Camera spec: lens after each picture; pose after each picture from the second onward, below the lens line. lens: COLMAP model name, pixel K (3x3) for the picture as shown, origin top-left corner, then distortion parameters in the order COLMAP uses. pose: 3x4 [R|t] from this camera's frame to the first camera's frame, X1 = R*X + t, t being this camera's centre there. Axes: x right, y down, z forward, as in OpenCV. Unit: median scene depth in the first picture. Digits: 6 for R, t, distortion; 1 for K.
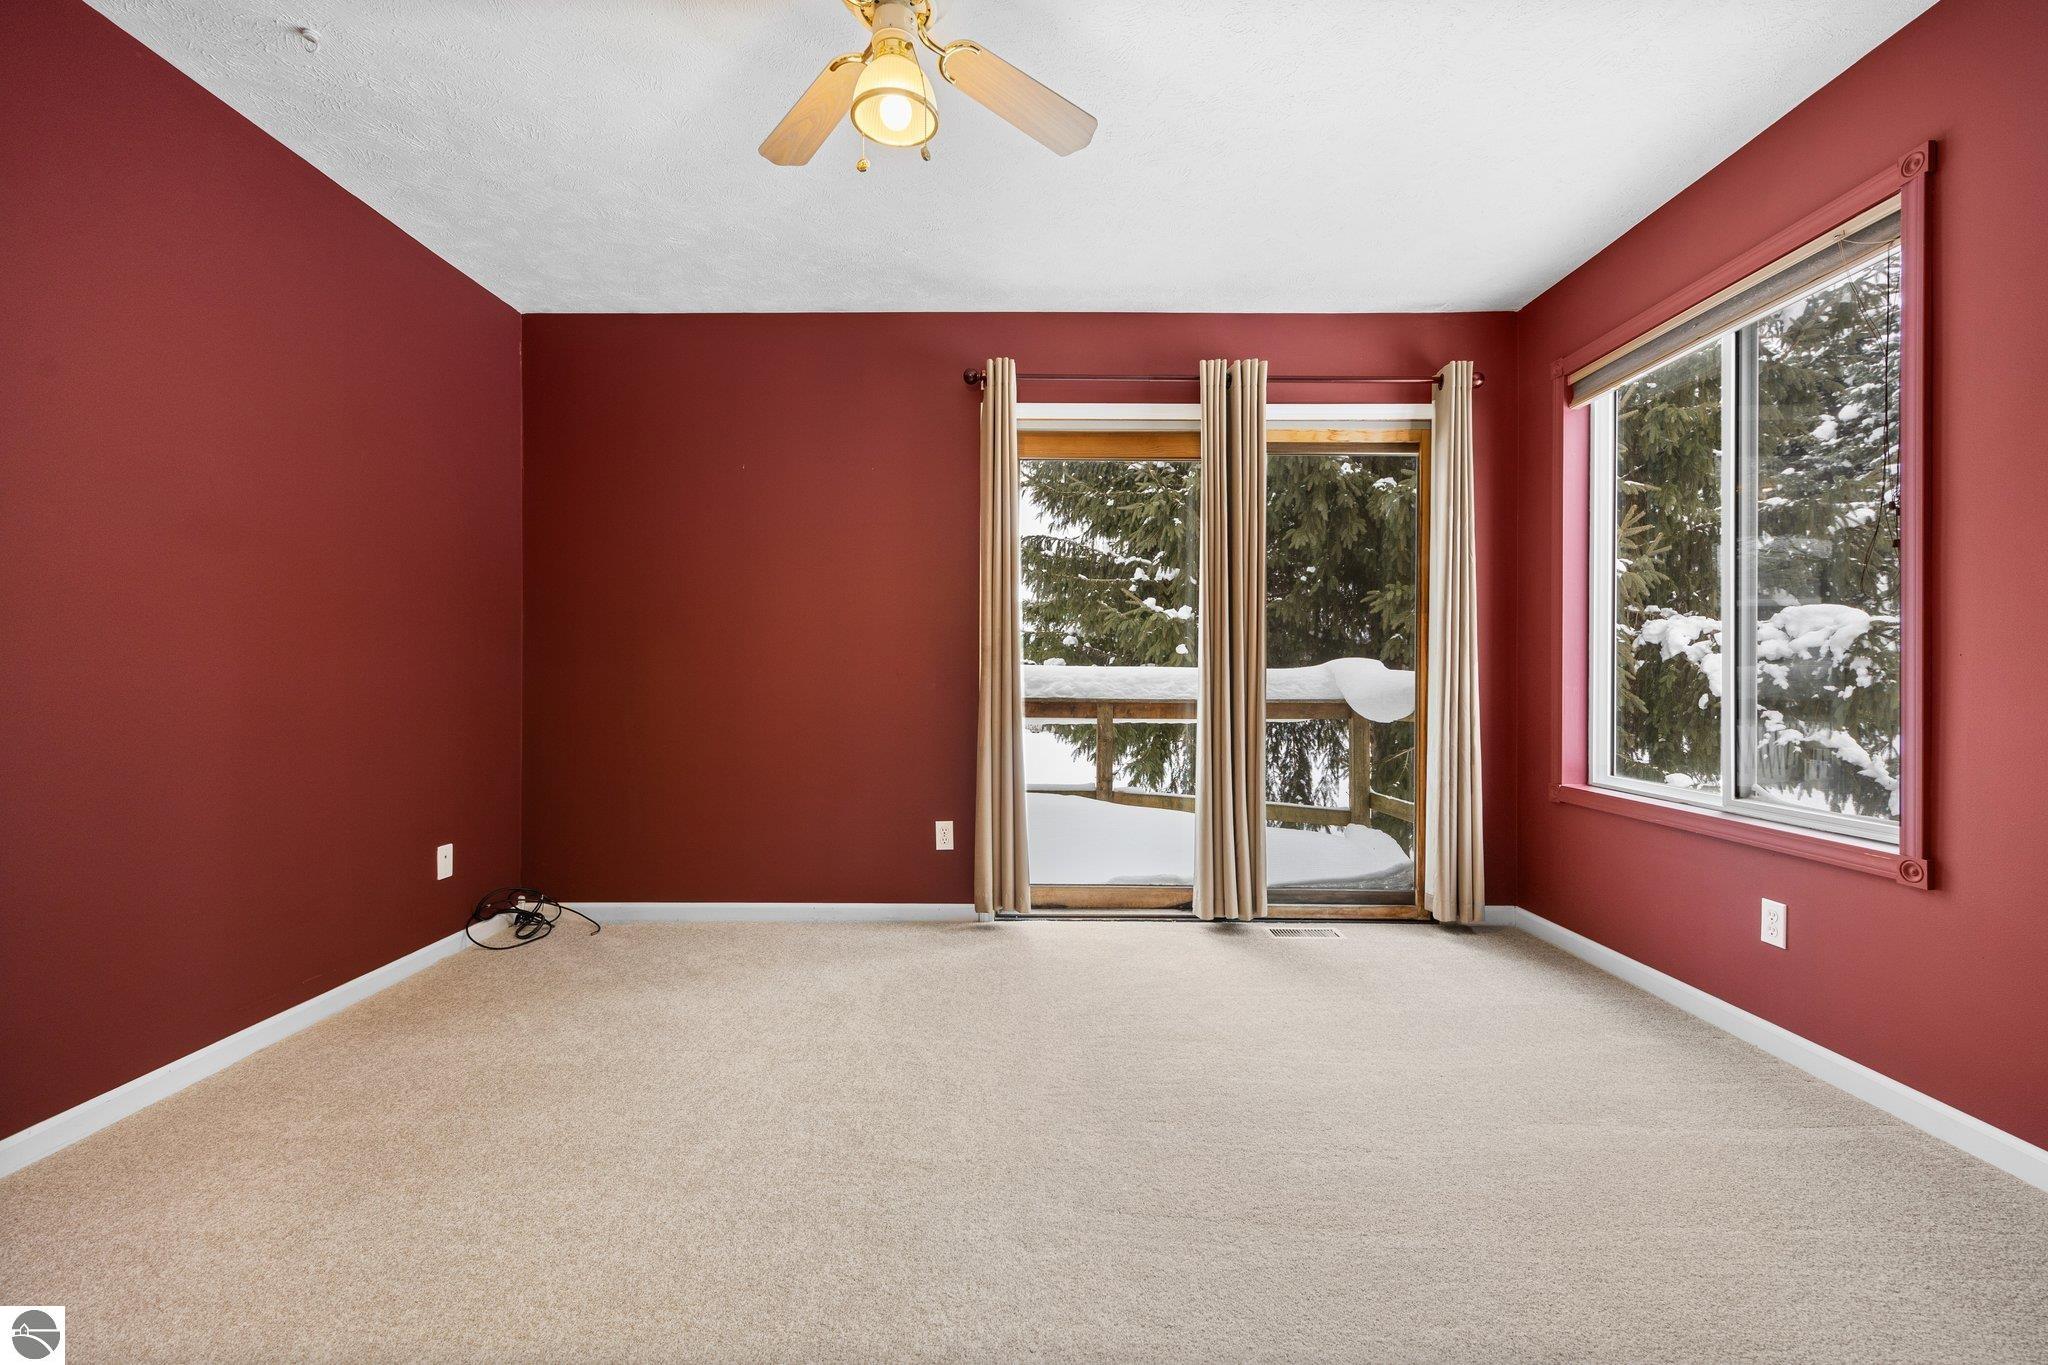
lens RADIAL K [[852.9, 0, 1022.7], [0, 852.9, 671.8], [0, 0, 1]] dist [0.007764, -0.000248]
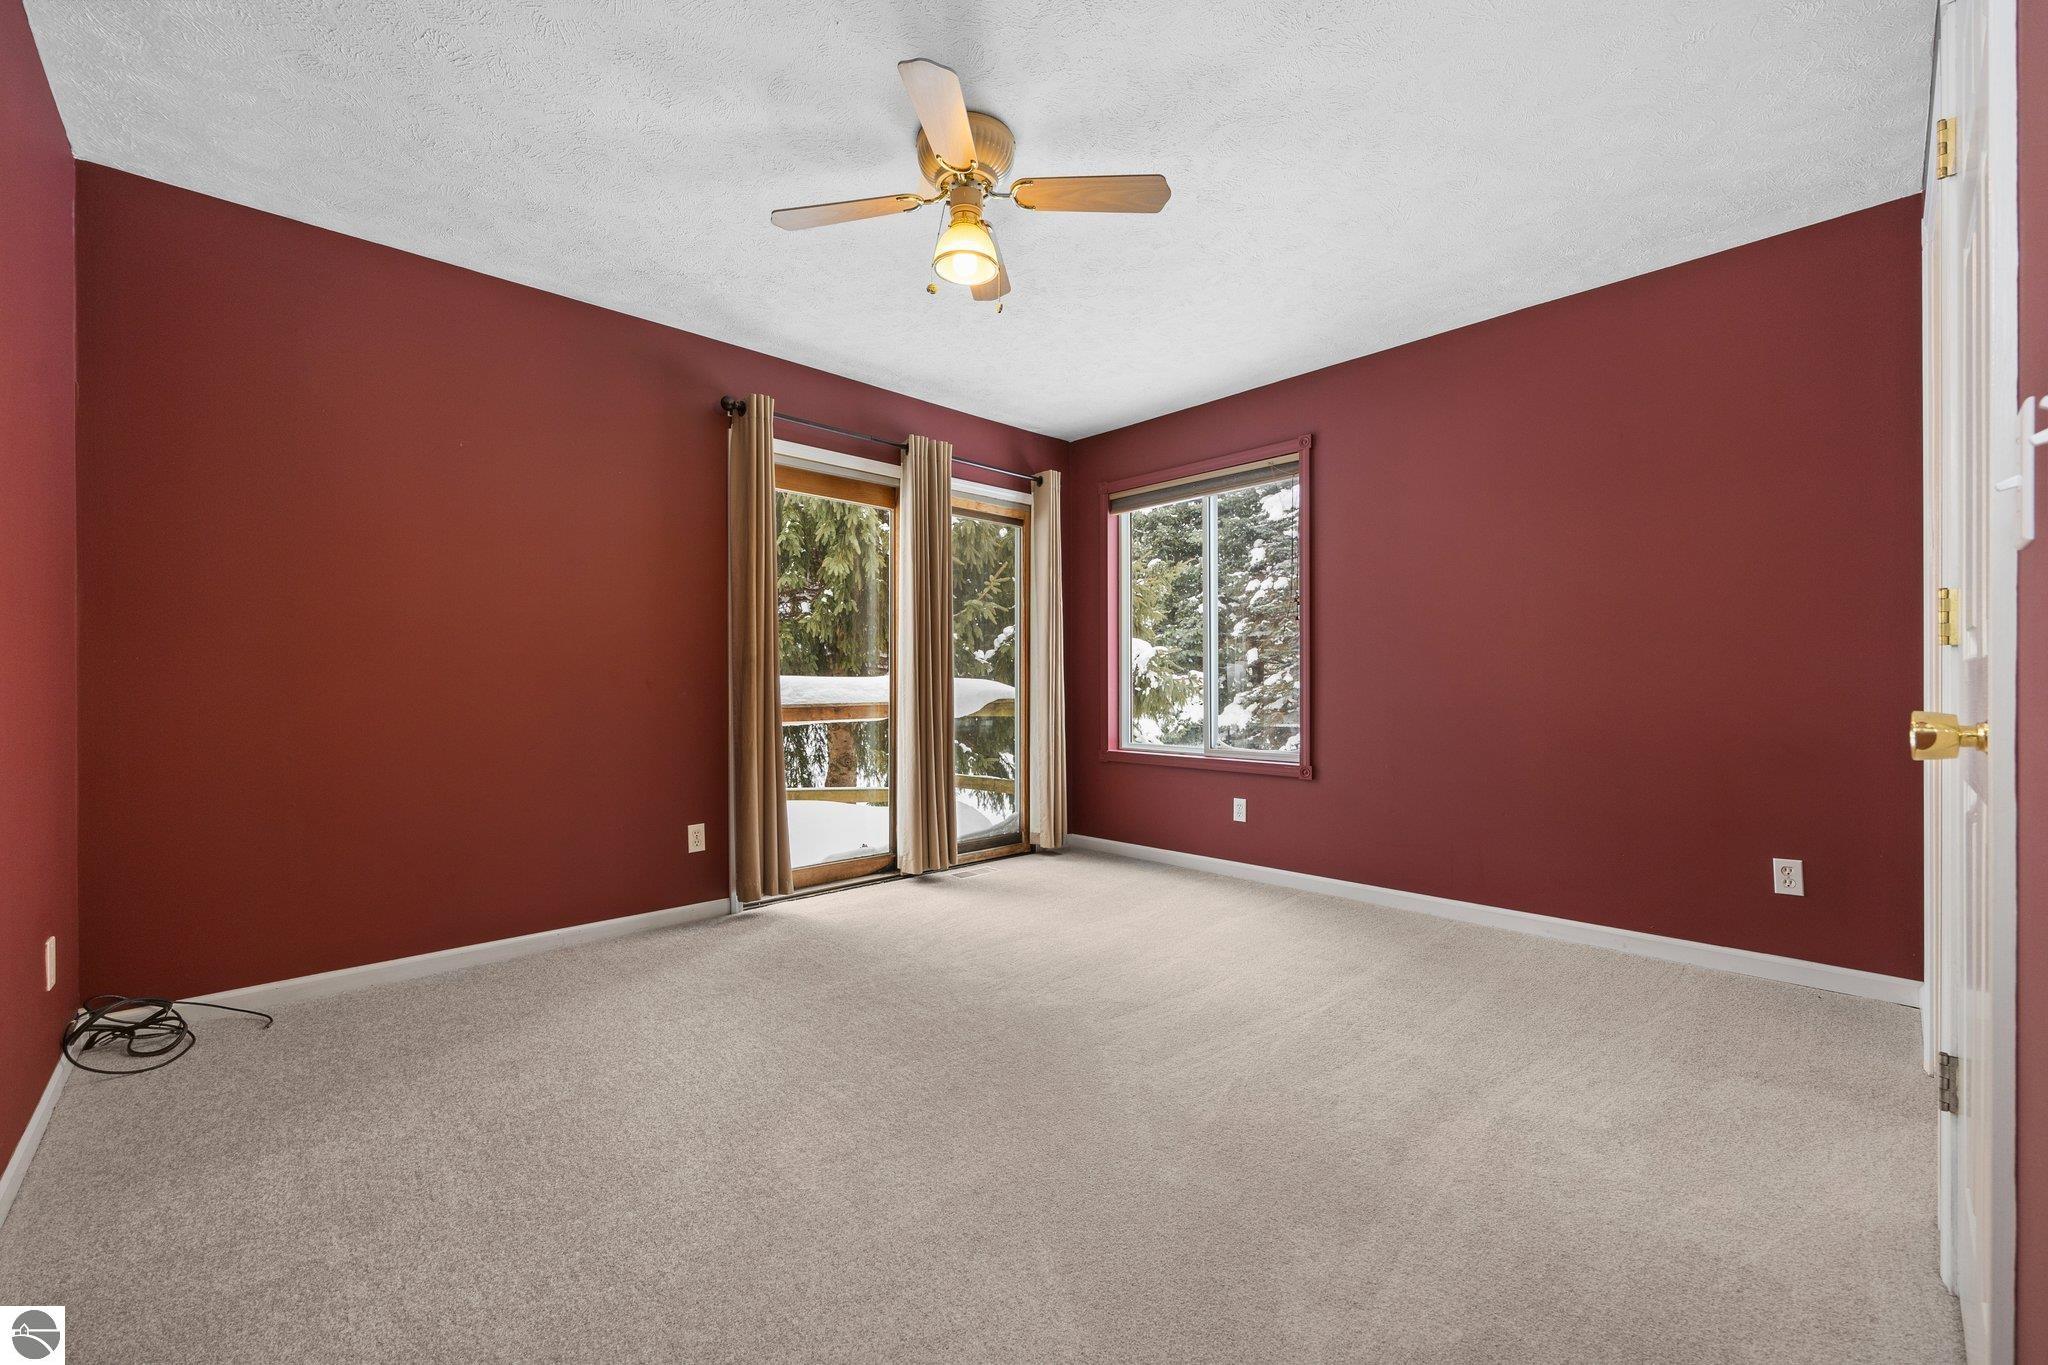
lens RADIAL K [[822.6, 0, 1022.0], [0, 822.6, 683.7], [0, 0, 1]] dist [0.001907, 0.000120]
pose [[0.723914, -0.004848, 0.689873, -0.517447], [0.001729, 0.999985, 0.005214, -0.000587], [-0.689888, -0.002582, 0.723912, 0.002875]]
